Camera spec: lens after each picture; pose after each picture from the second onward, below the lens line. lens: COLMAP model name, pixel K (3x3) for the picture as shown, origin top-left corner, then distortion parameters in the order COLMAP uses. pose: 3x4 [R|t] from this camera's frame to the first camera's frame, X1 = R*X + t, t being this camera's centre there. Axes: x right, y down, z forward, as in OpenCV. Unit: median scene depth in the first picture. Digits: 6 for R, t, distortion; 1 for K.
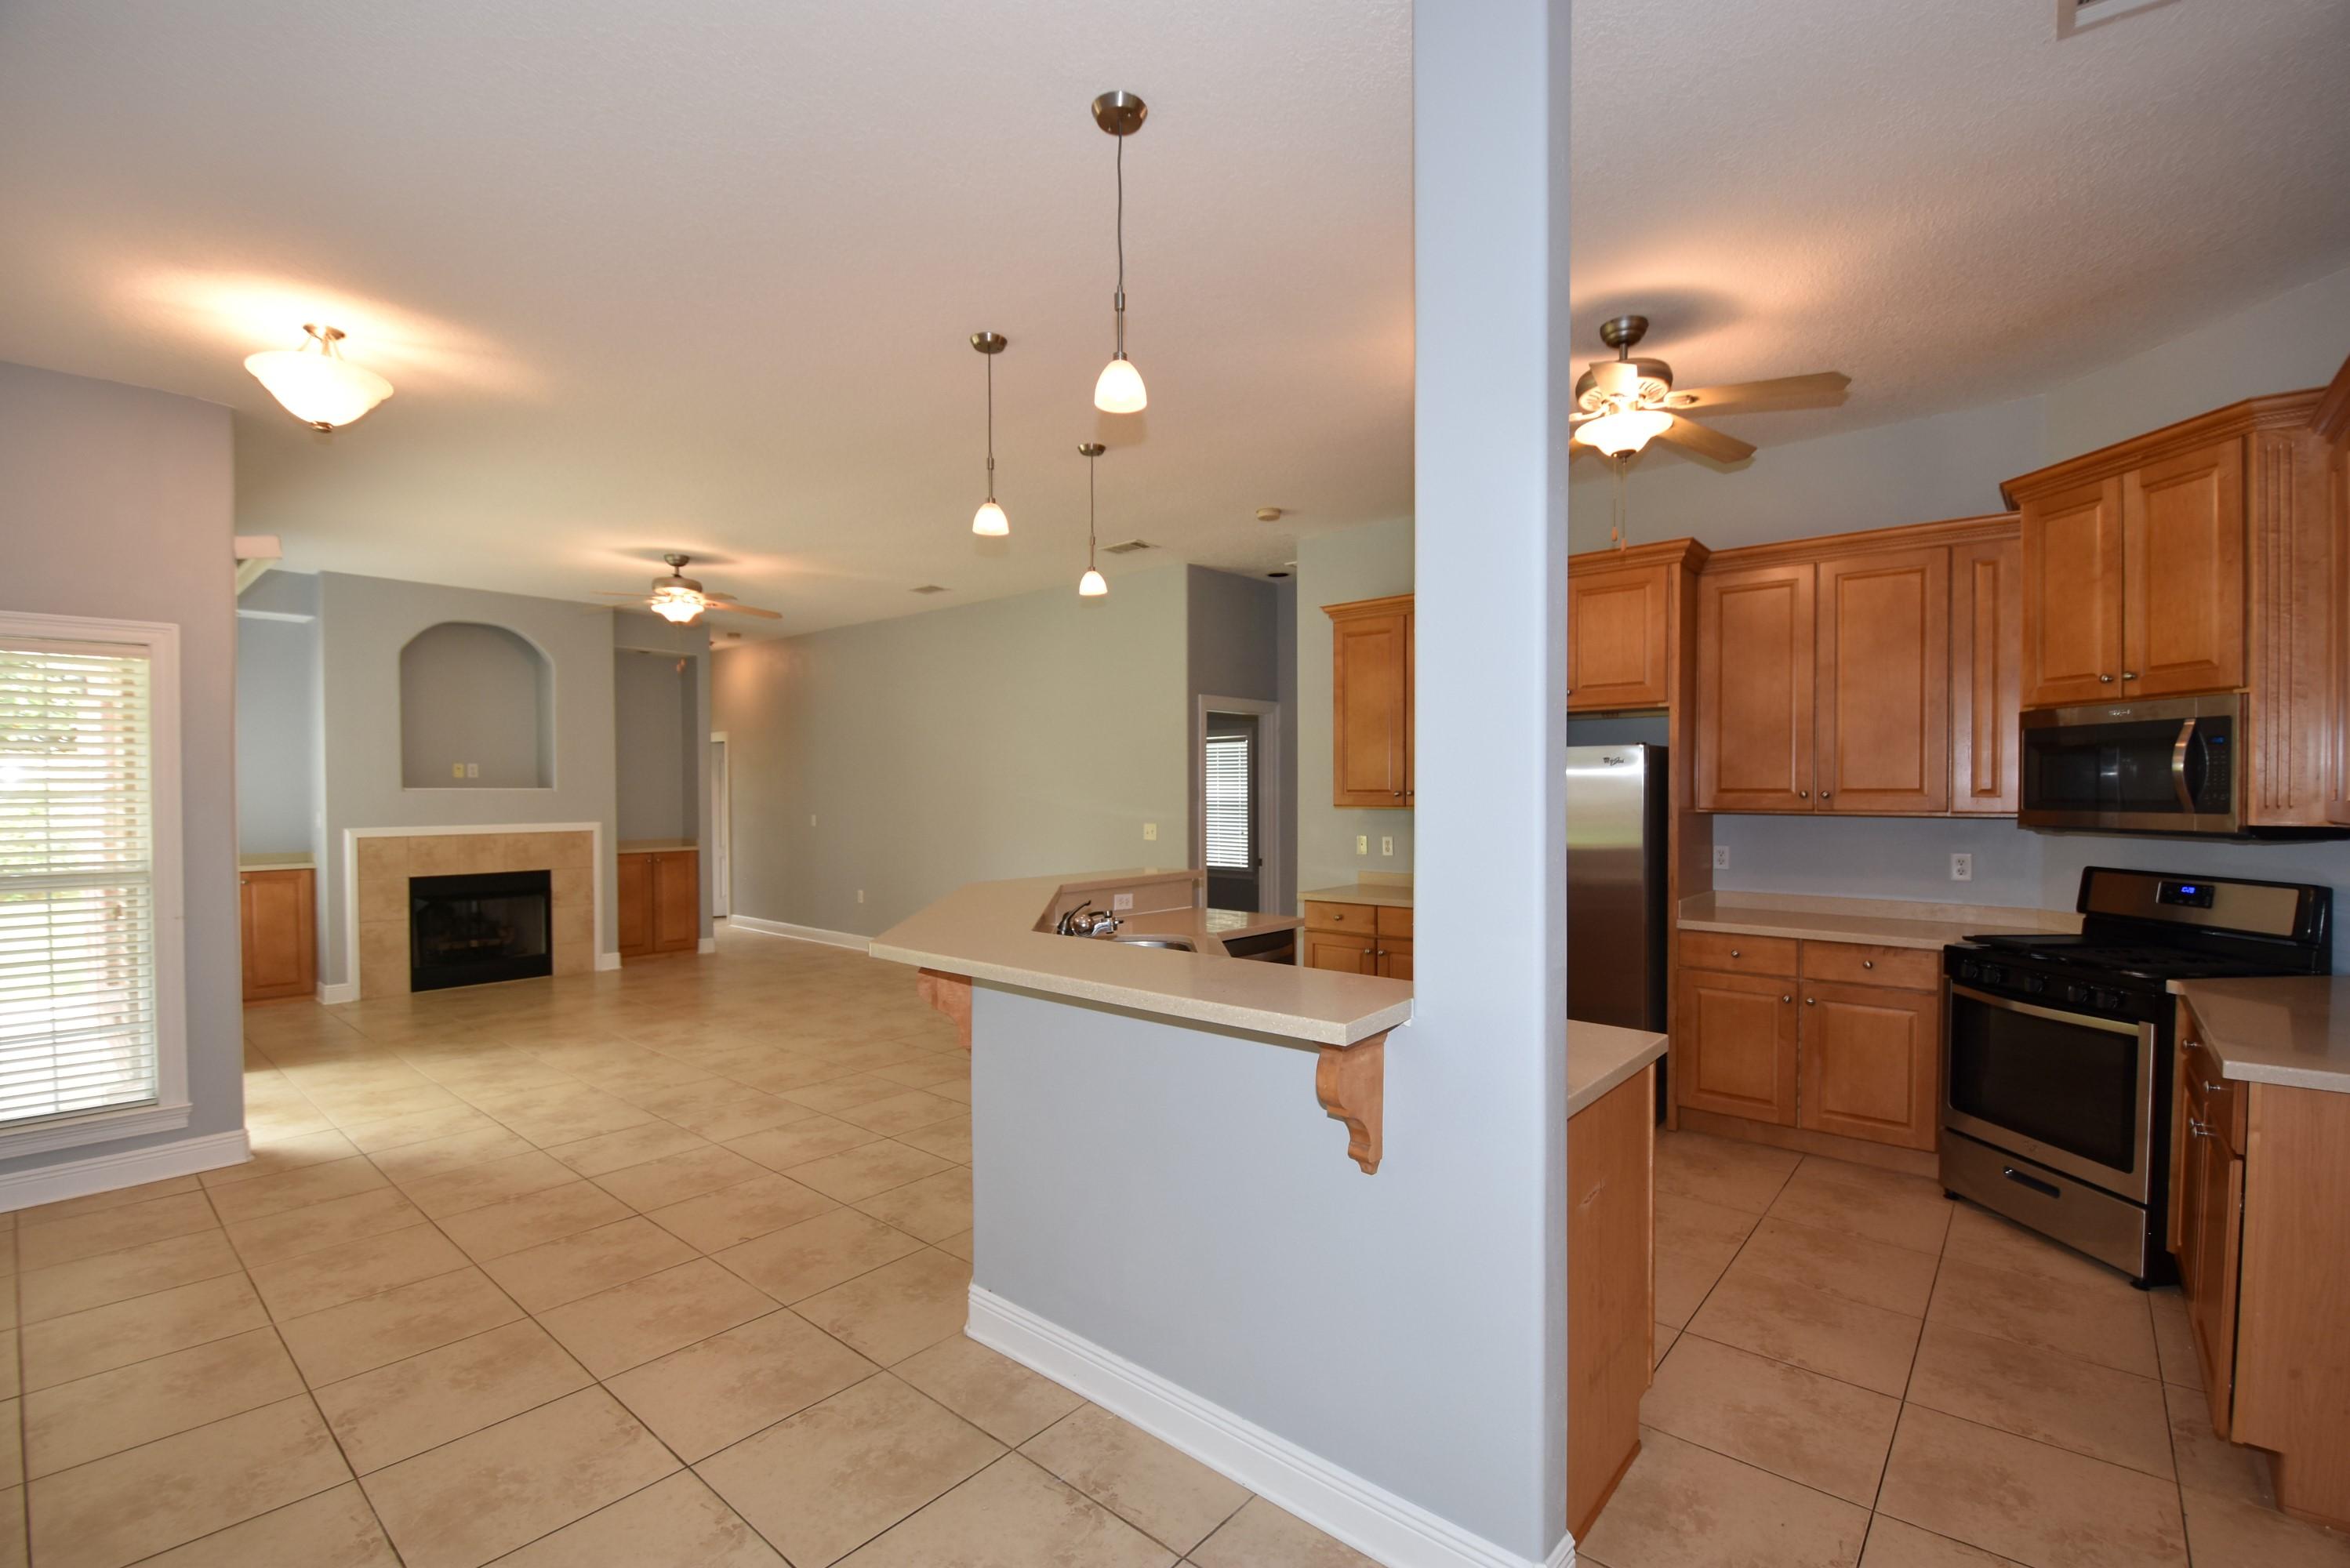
lens RADIAL K [[1019.3, 0, 1173.9], [0, 1019.3, 806.8], [0, 0, 1]] dist [-0.000435, -0.009870]
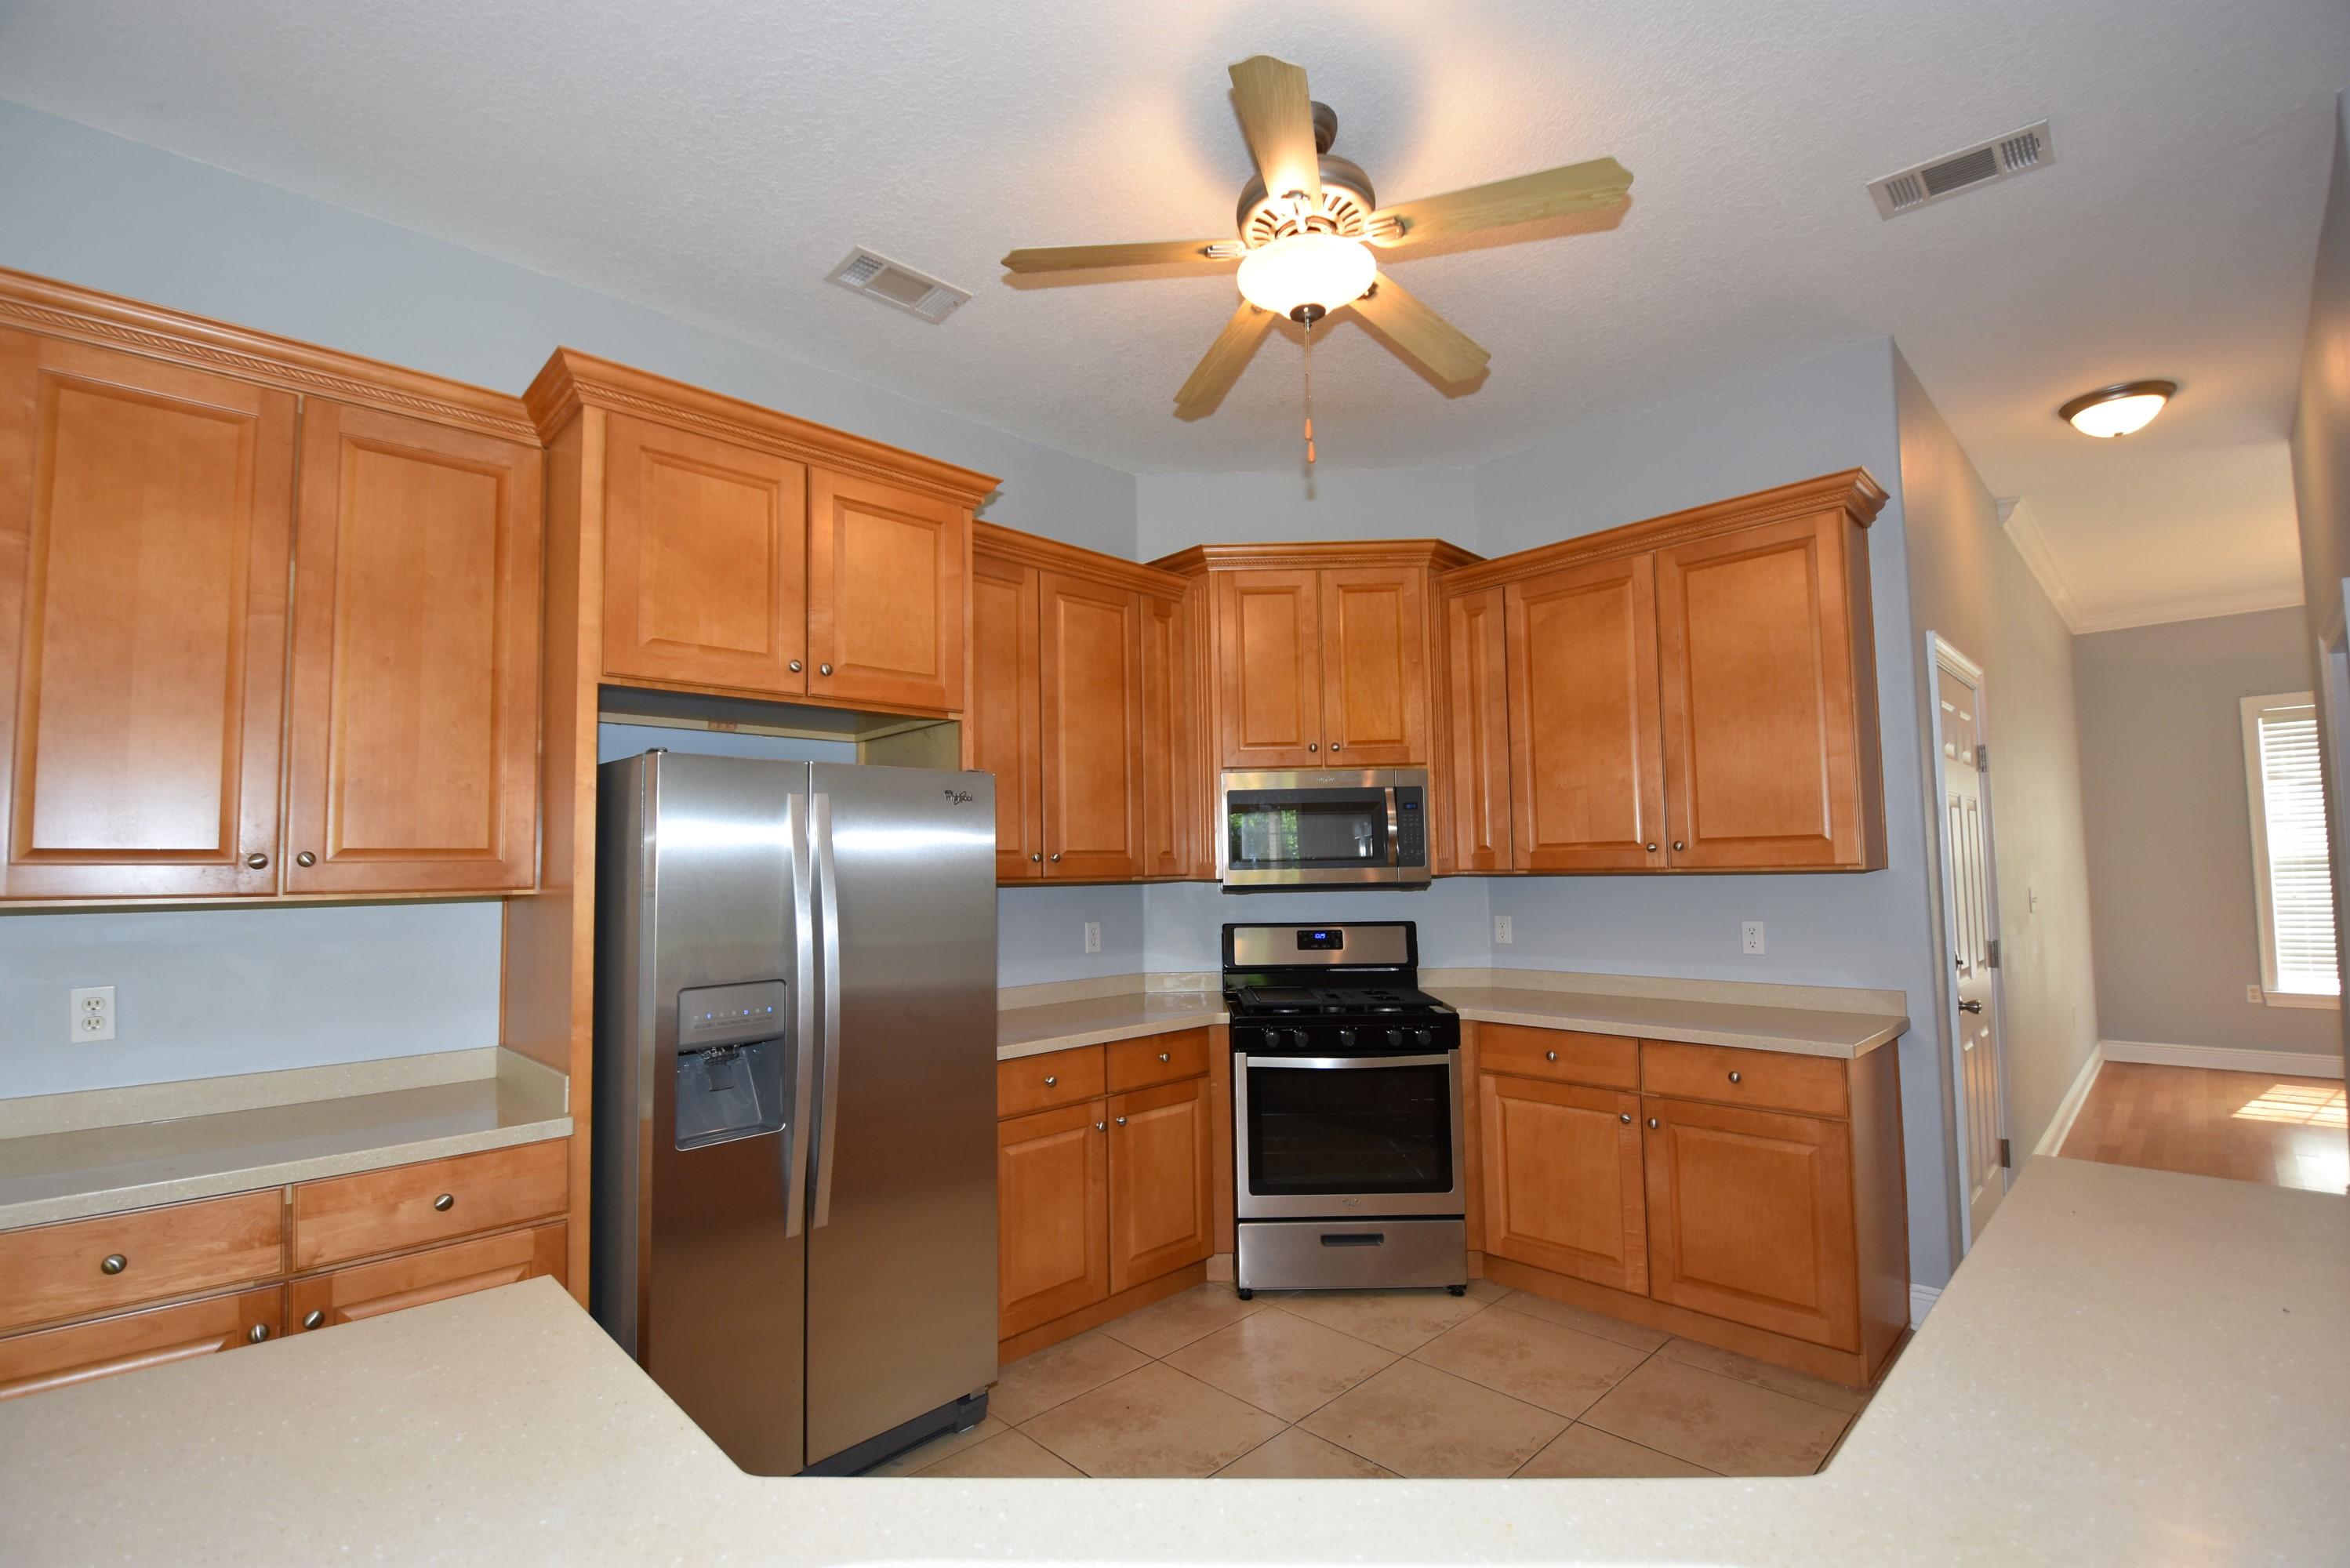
lens RADIAL K [[1019.3, 0, 1173.9], [0, 1019.3, 806.8], [0, 0, 1]] dist [-0.000435, -0.009870]
pose [[0.090170, 0.062113, 0.993988, -0.085026], [0.035570, 0.997216, -0.065542, 0.002549], [-0.995291, 0.041266, 0.087709, 0.473229]]
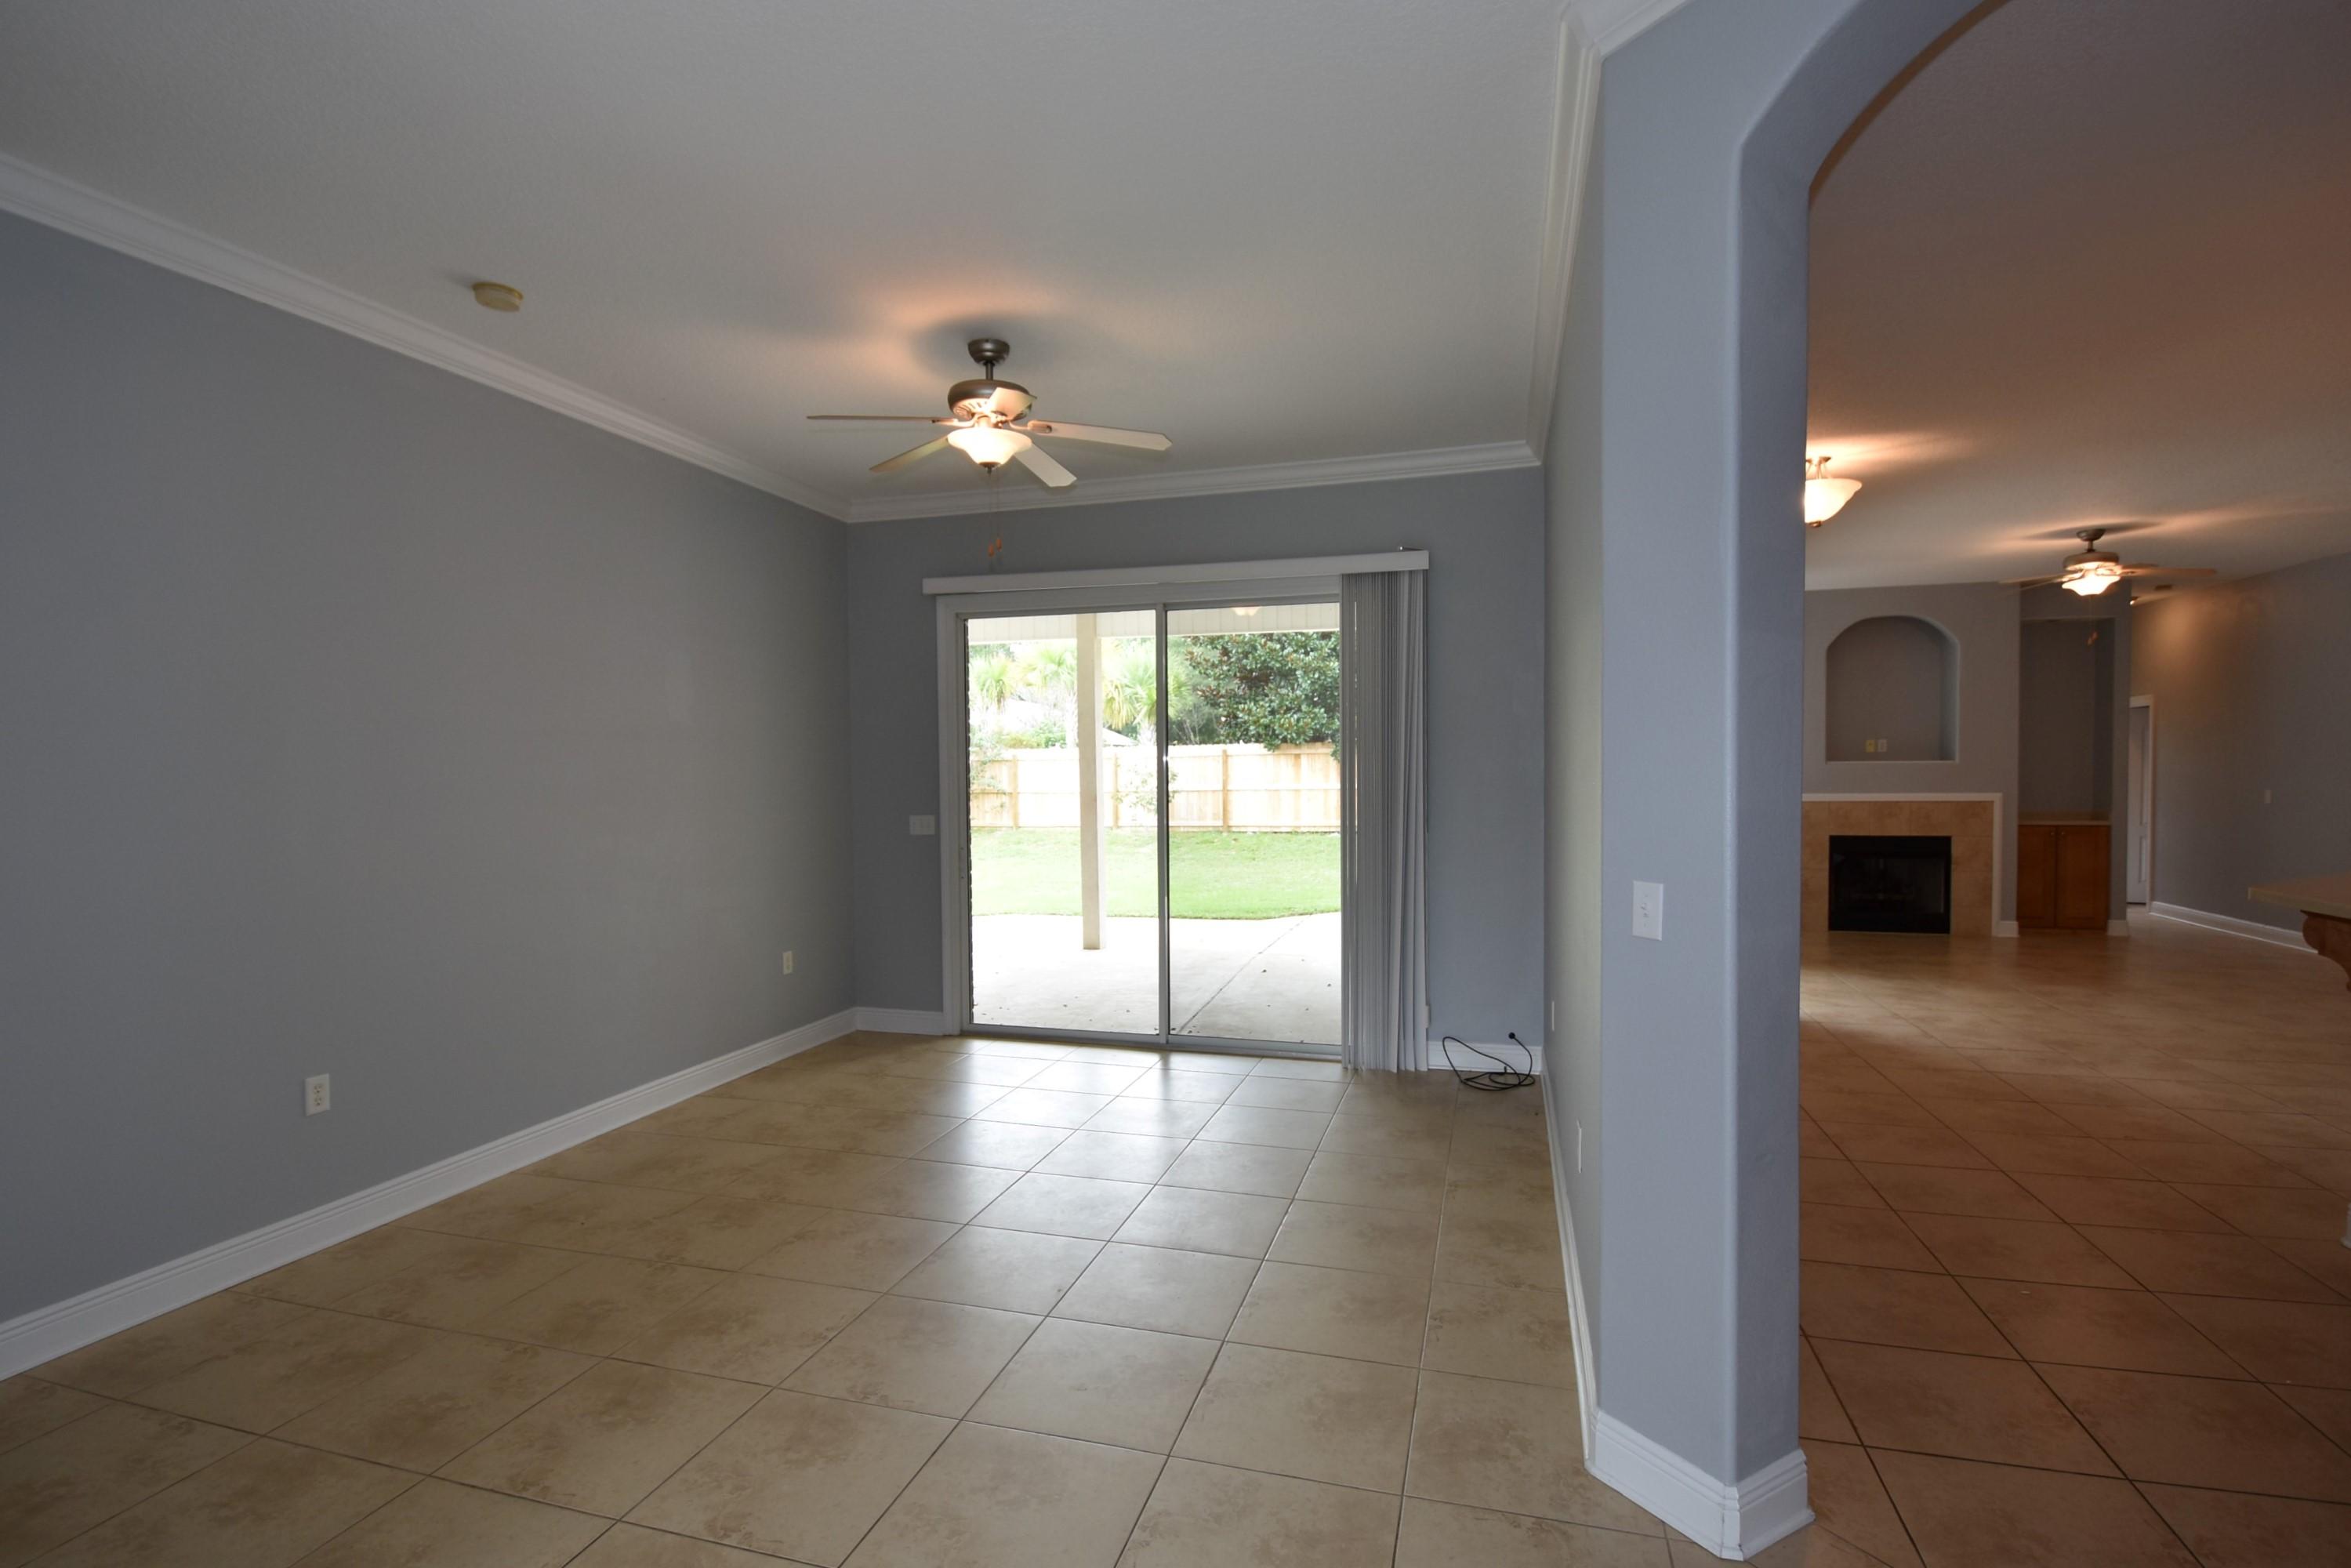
lens RADIAL K [[1096.4, 0, 1186.4], [0, 1096.4, 803.2], [0, 0, 1]] dist [0.000480, -0.018146]
pose [[0.410171, 0.027946, -0.911580, 0.122457], [-0.009085, 0.999606, 0.026557, 0.003924], [0.911963, -0.002611, 0.410263, -0.239923]]
